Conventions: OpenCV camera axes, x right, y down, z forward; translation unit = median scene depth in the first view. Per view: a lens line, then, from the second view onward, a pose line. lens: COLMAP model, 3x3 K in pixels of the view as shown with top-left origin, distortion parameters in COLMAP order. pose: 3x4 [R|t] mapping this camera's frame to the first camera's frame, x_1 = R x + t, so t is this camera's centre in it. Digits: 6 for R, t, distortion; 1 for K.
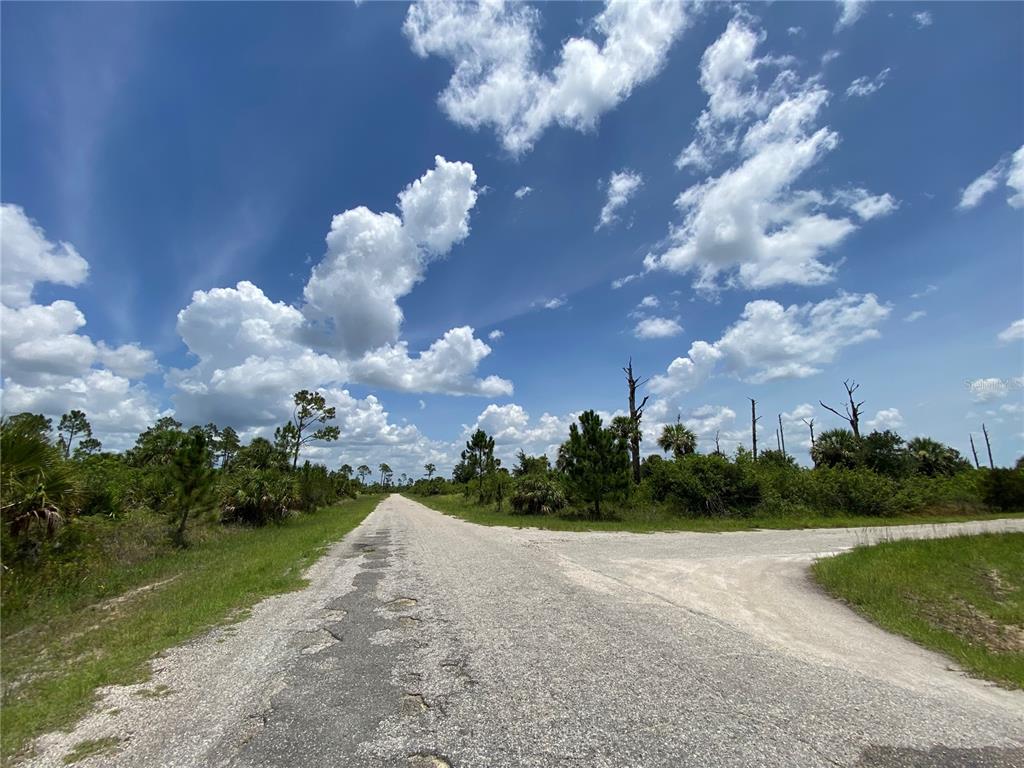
lens RADIAL K [[419.4, 0, 507.7], [0, 419.4, 379.6], [0, 0, 1]] dist [0.031979, -0.025353]
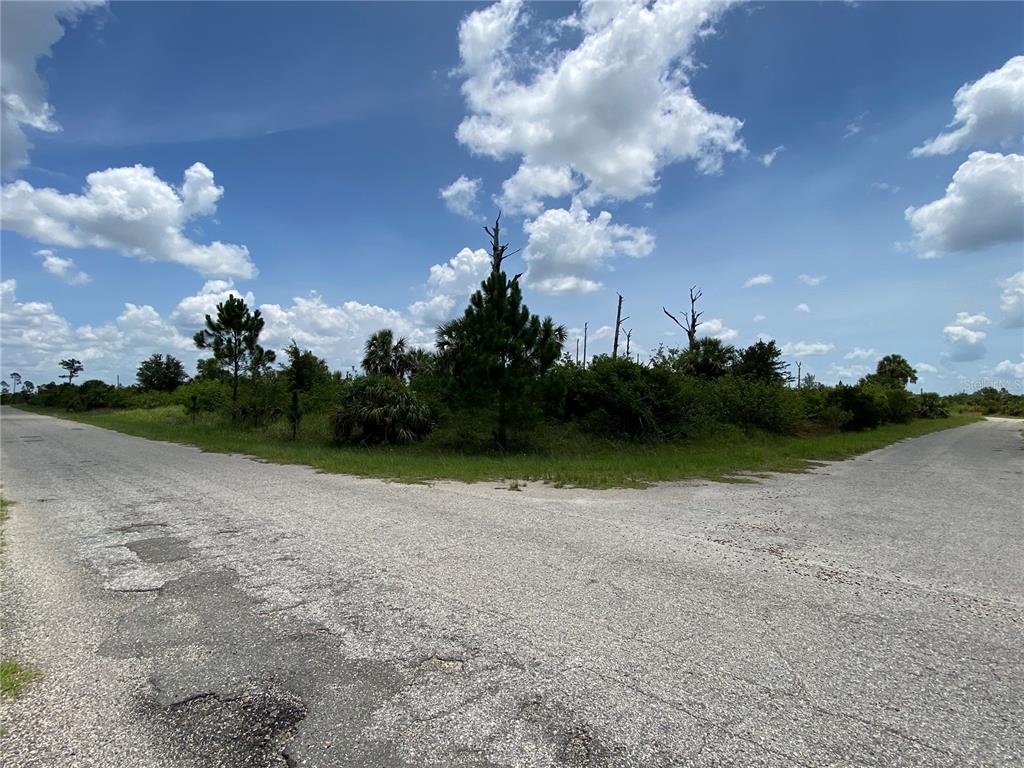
lens RADIAL K [[513.8, 0, 510.3], [0, 513.8, 384.5], [0, 0, 1]] dist [0.021122, -0.025015]
pose [[0.856632, 0.024828, 0.515330, -0.123213], [-0.137460, 0.973720, 0.181588, 0.071549], [-0.497278, -0.226391, 0.837533, 0.273092]]
